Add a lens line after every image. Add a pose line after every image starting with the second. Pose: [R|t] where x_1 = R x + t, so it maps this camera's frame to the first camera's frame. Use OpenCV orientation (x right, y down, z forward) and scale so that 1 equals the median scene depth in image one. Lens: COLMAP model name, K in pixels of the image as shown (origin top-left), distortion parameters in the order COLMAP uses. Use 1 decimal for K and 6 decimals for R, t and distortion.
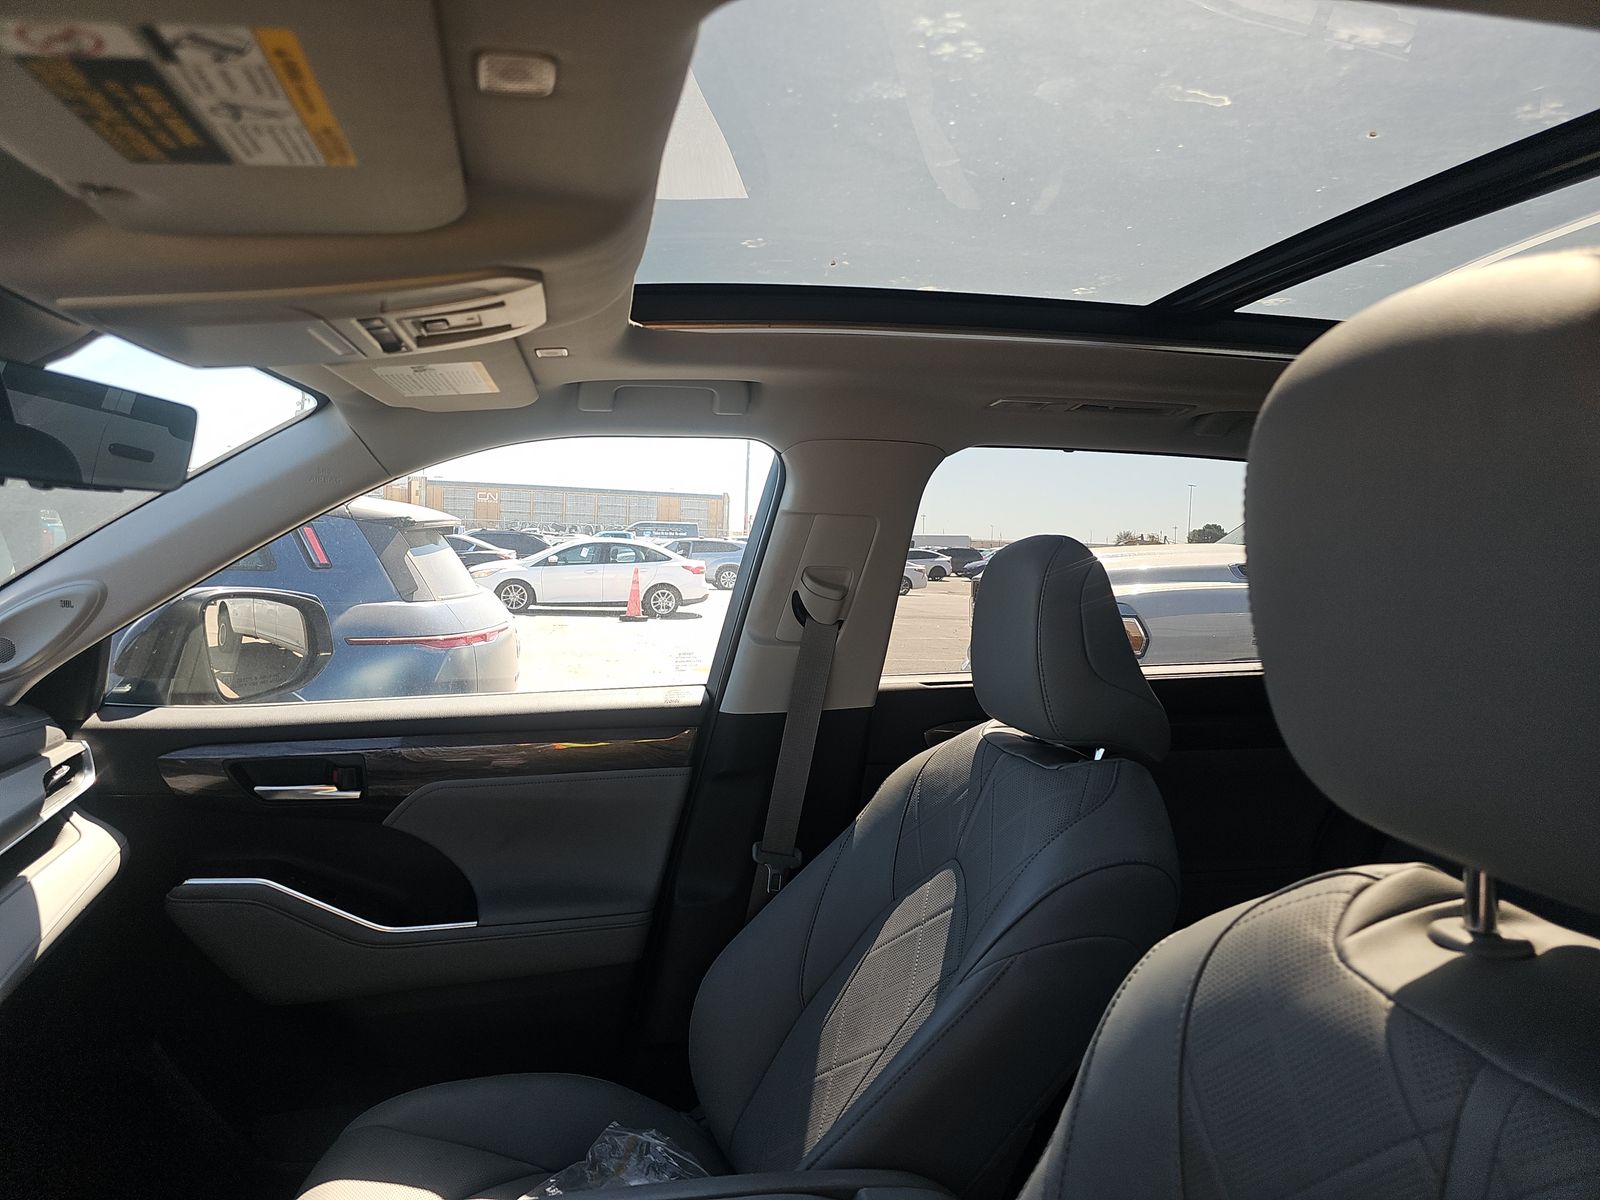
lens RADIAL K [[1071.0, 0, 799.9], [0, 1071.0, 606.7], [0, 0, 1]] dist [0.047028, -0.050873]
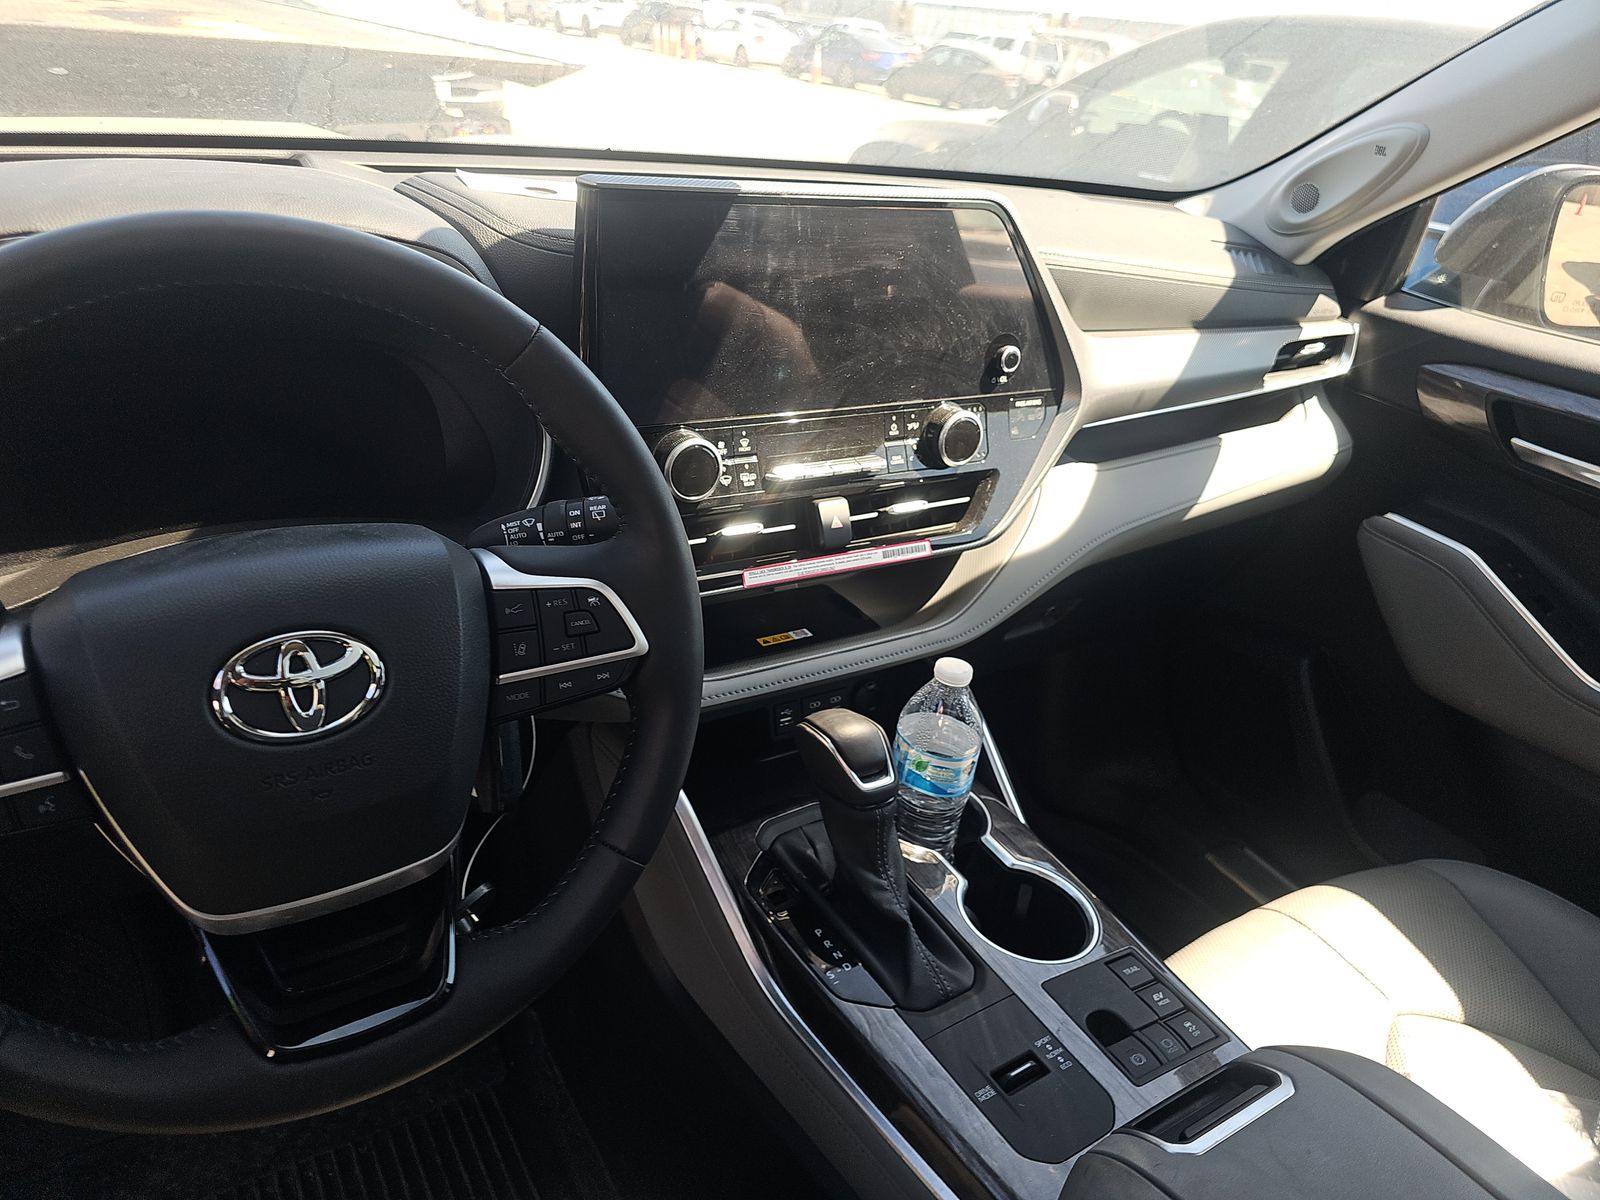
lens RADIAL K [[1081.3, 0, 790.7], [0, 1081.3, 583.1], [0, 0, 1]] dist [0.090975, -0.117255]
pose [[0.330360, 0.442492, -0.833704, 0.024702], [-0.161262, 0.896771, 0.412064, 0.016624], [0.929977, -0.001684, 0.367615, 0.211914]]
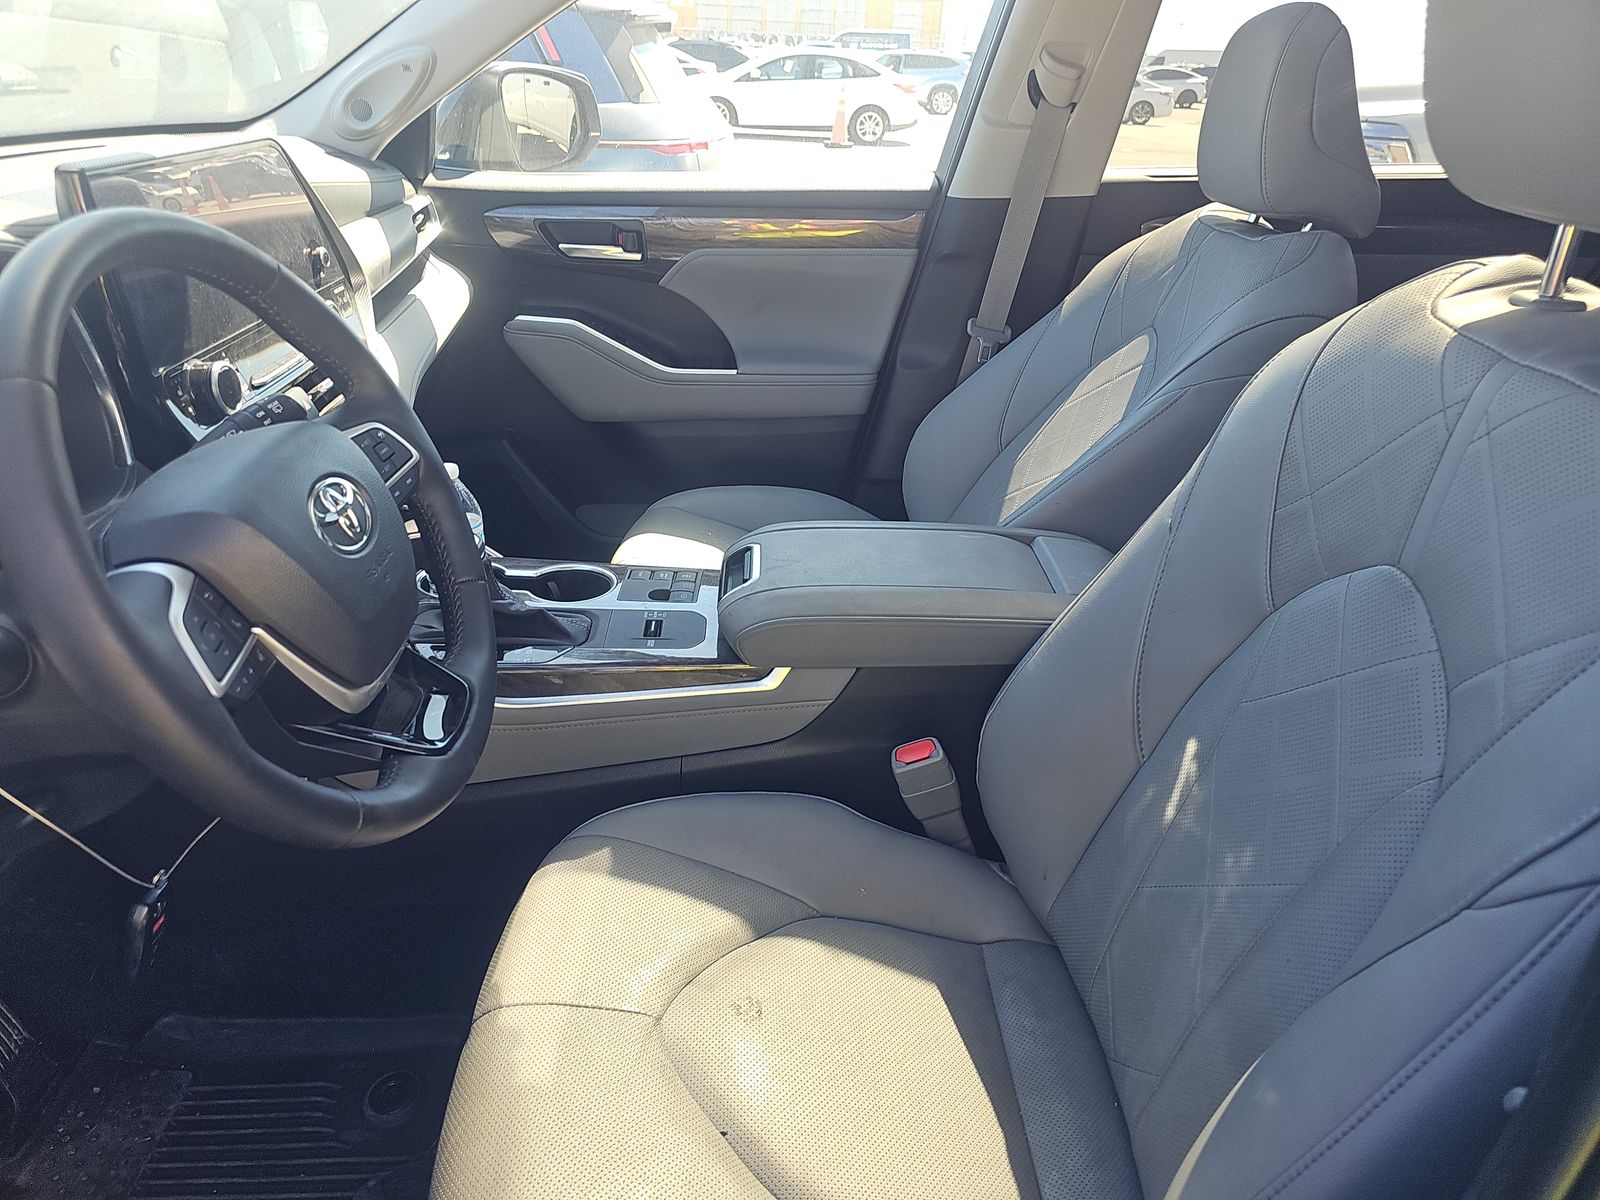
lens RADIAL K [[1081.2, 0, 783.0], [0, 1081.2, 597.7], [0, 0, 1]] dist [0.056364, -0.055719]
pose [[0.980555, 0.094729, -0.171866, -0.010334], [-0.020736, 0.920891, 0.389267, 0.046812], [0.195145, -0.378134, 0.904949, -0.187705]]
